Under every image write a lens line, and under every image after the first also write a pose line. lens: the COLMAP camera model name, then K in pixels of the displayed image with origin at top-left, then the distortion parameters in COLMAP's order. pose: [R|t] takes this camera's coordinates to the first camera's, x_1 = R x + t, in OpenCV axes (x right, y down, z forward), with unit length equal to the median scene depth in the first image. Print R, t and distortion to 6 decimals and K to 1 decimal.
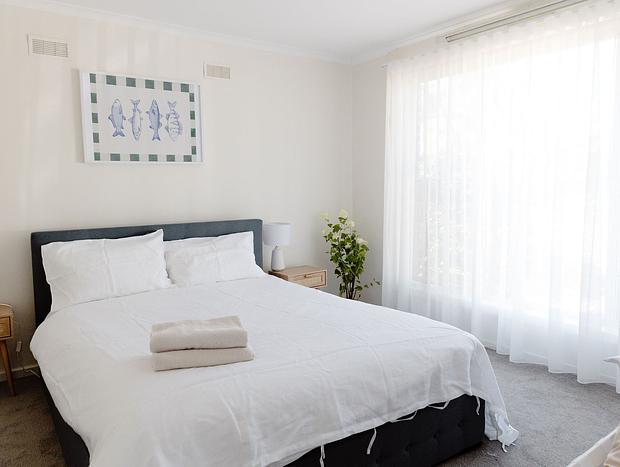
lens RADIAL K [[481.1, 0, 312.9], [0, 481.1, 230.9], [0, 0, 1]] dist [0.042103, -0.001611]
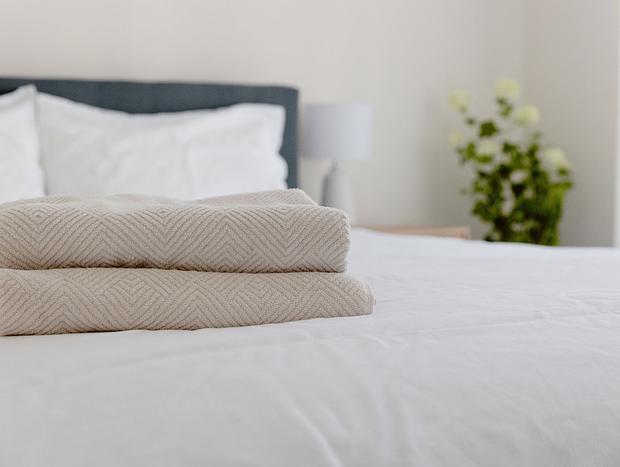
lens RADIAL K [[944.9, 0, 308.6], [0, 944.9, 232.4], [0, 0, 1]] dist [0.008036, 0.000000]
pose [[0.999871, 0.003835, -0.015567, -0.089377], [-0.005247, 0.995770, -0.091726, 0.160630], [0.015149, 0.091796, 0.995663, 0.288432]]
